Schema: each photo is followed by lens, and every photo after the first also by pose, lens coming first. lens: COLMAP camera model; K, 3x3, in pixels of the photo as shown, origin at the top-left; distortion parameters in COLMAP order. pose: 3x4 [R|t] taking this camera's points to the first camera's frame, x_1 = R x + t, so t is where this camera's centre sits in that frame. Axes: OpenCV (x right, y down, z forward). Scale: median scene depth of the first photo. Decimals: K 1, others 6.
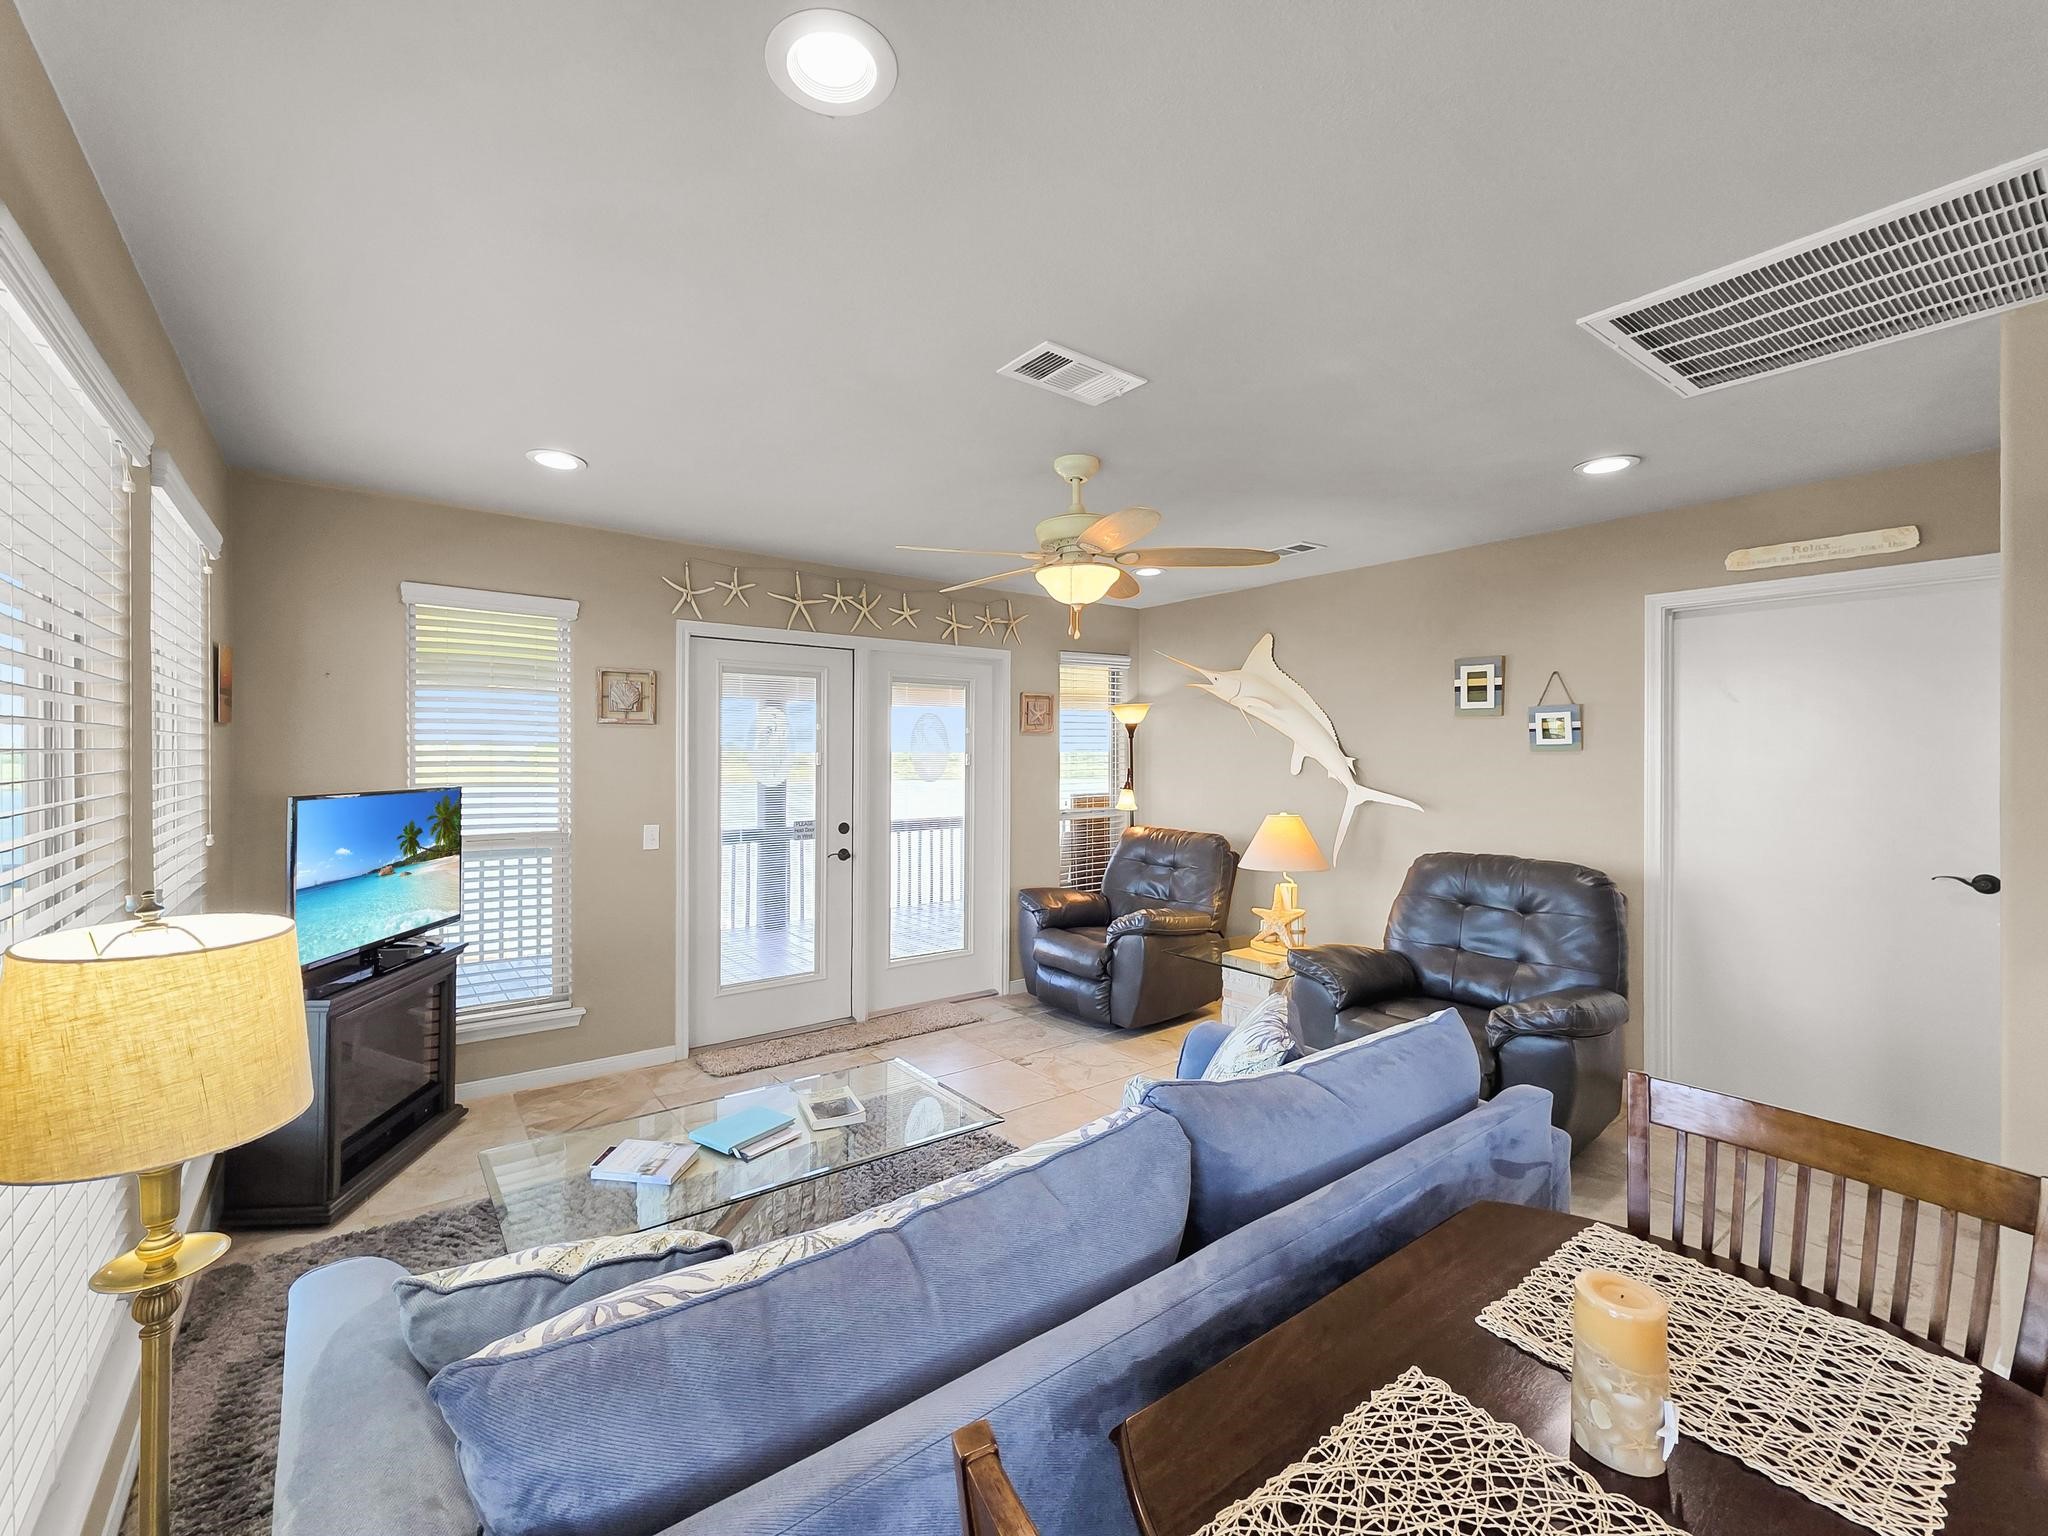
lens RADIAL K [[847.0, 0, 995.0], [0, 847.0, 752.3], [0, 0, 1]] dist [0.003899, -0.001278]
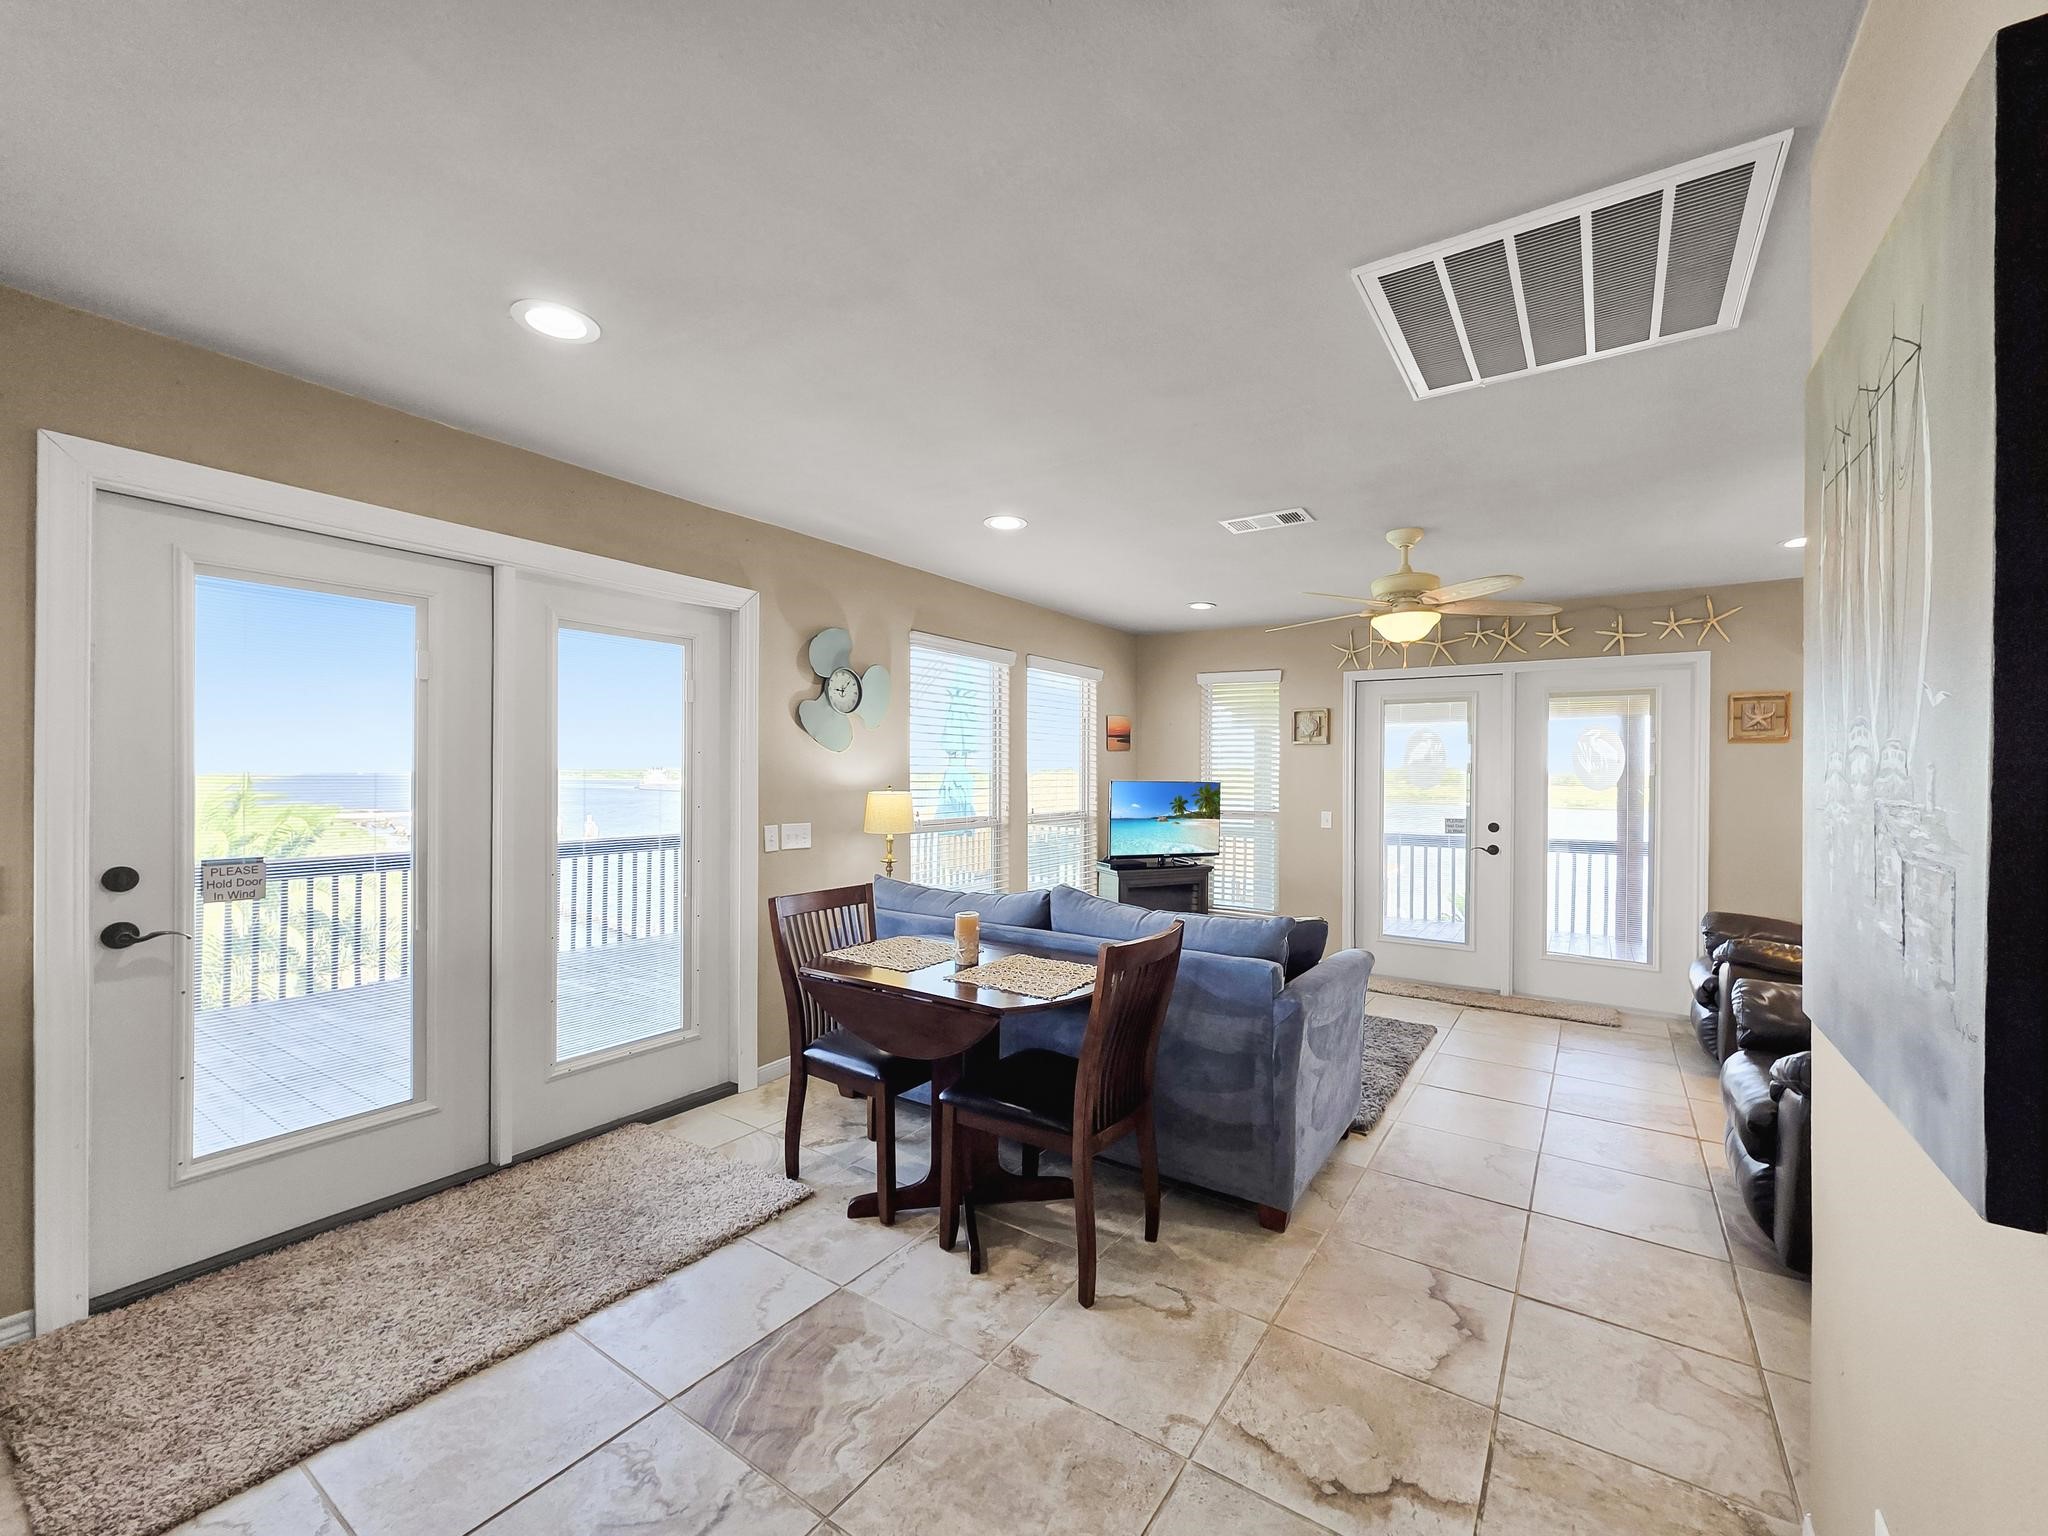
lens RADIAL K [[847.0, 0, 1052.8], [0, 847.0, 767.5], [0, 0, 1]] dist [0.003899, -0.001278]
pose [[0.348026, -0.006091, -0.937465, 0.850903], [-0.005811, 0.999946, -0.008654, 0.024179], [0.937467, 0.008459, 0.347972, 0.033760]]
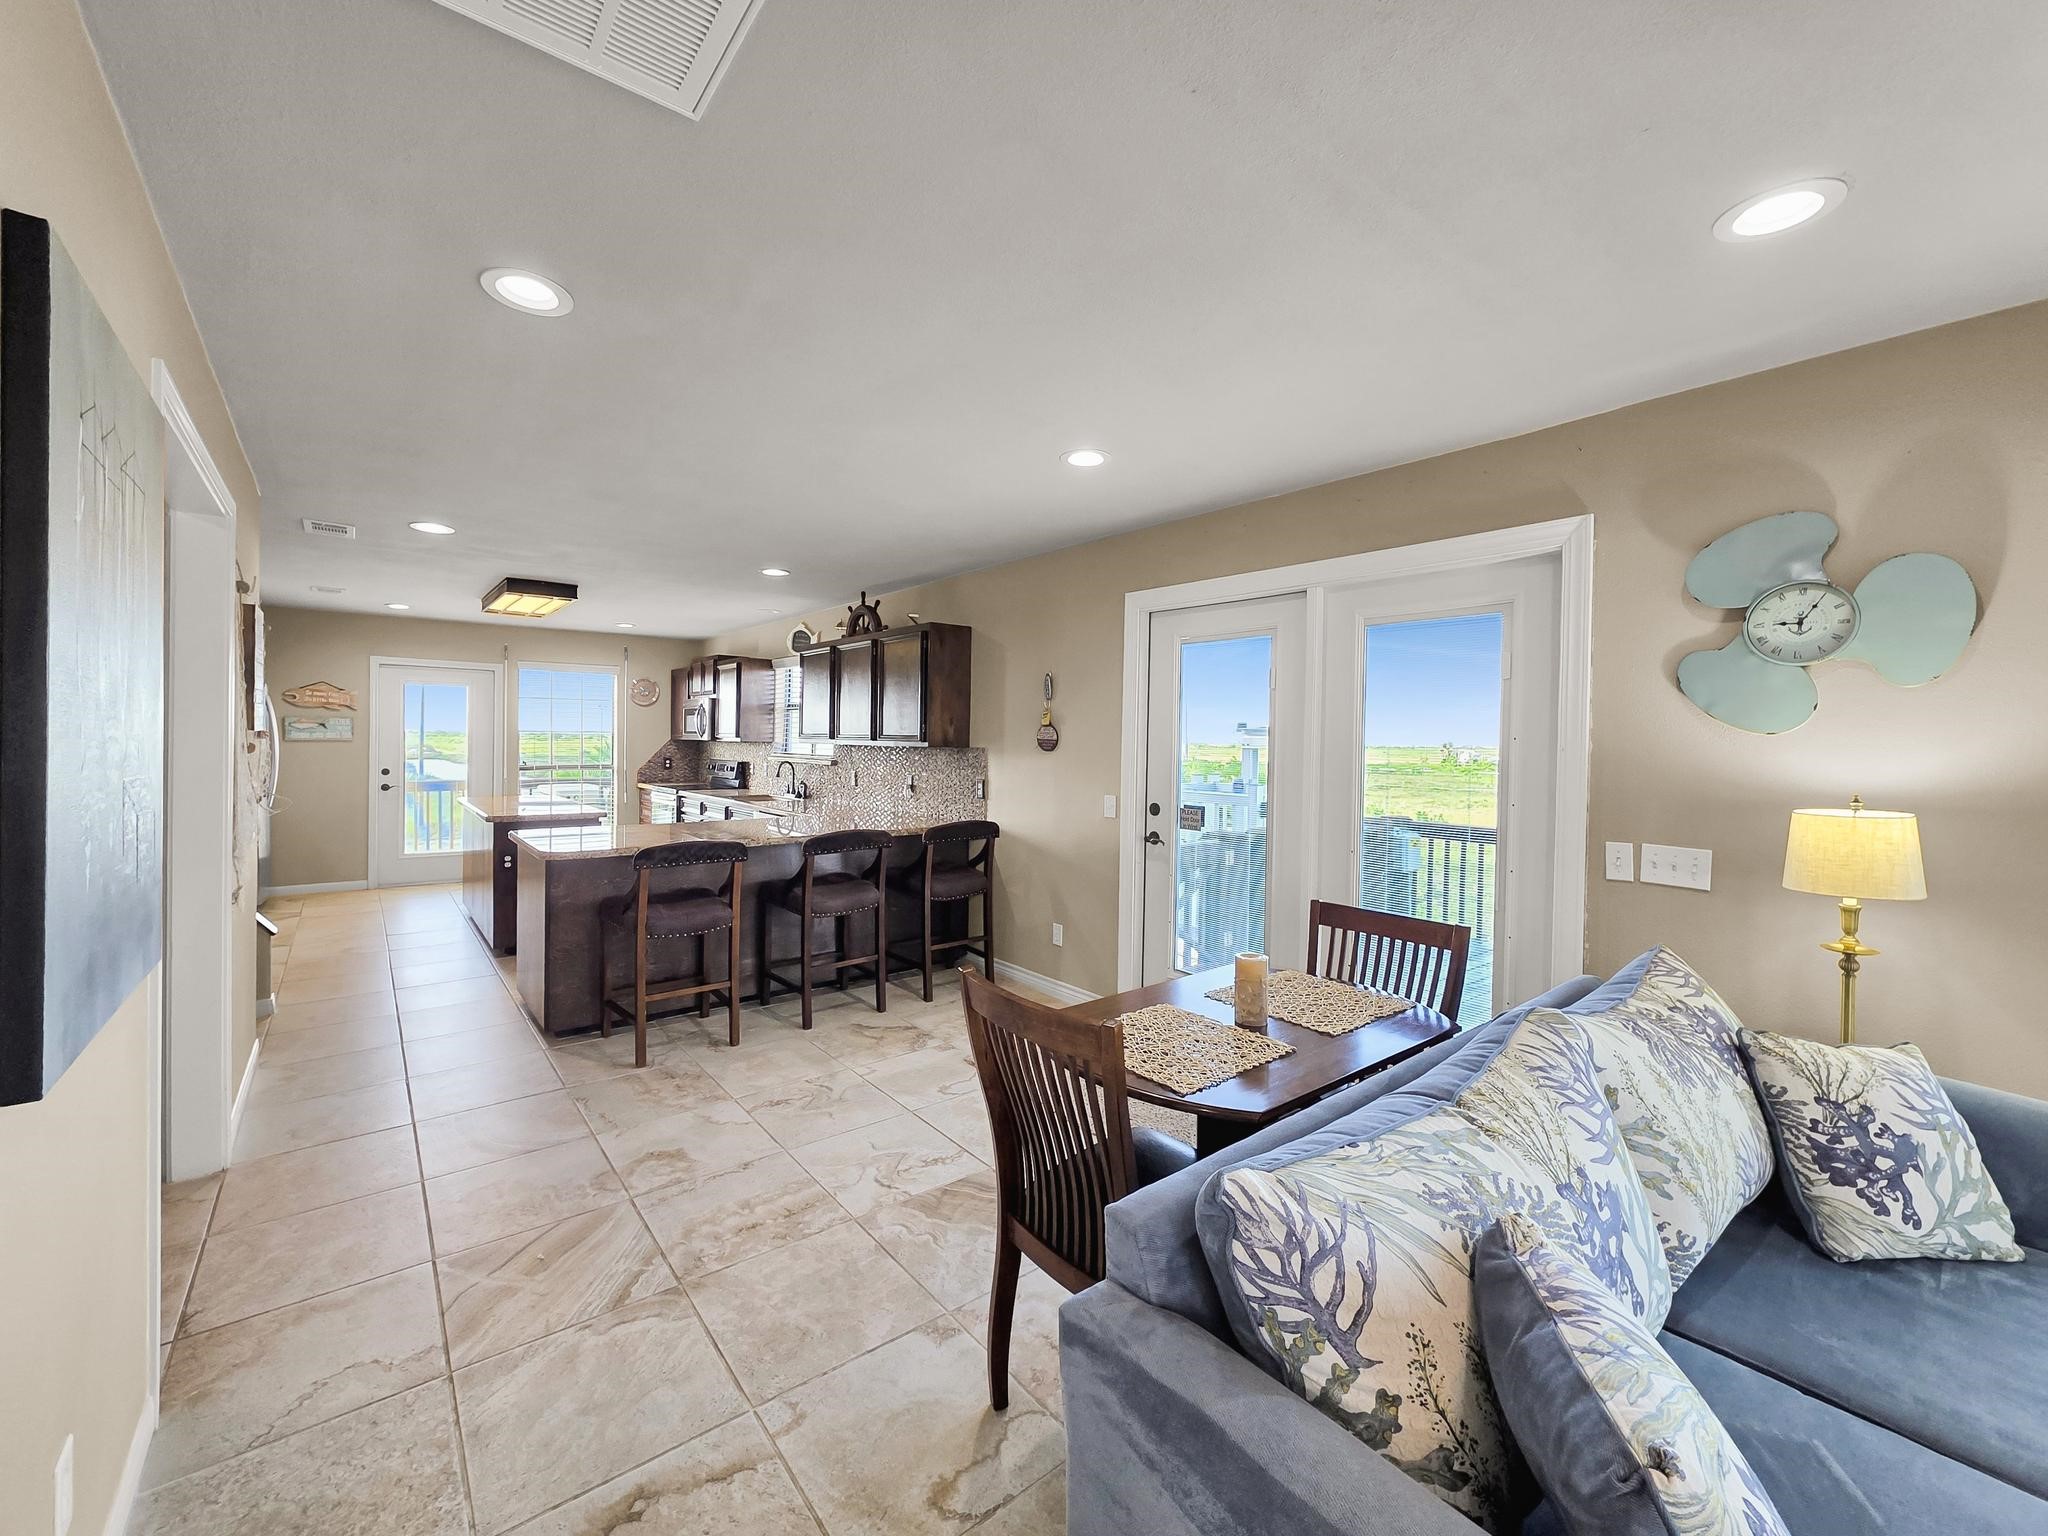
lens RADIAL K [[847.0, 0, 1006.8], [0, 847.0, 739.8], [0, 0, 1]] dist [0.003899, -0.001278]
pose [[-0.999723, -0.013475, -0.019297, 0.330372], [-0.013496, 0.999908, 0.000998, 0.008790], [0.019282, 0.001258, -0.999813, 0.730783]]
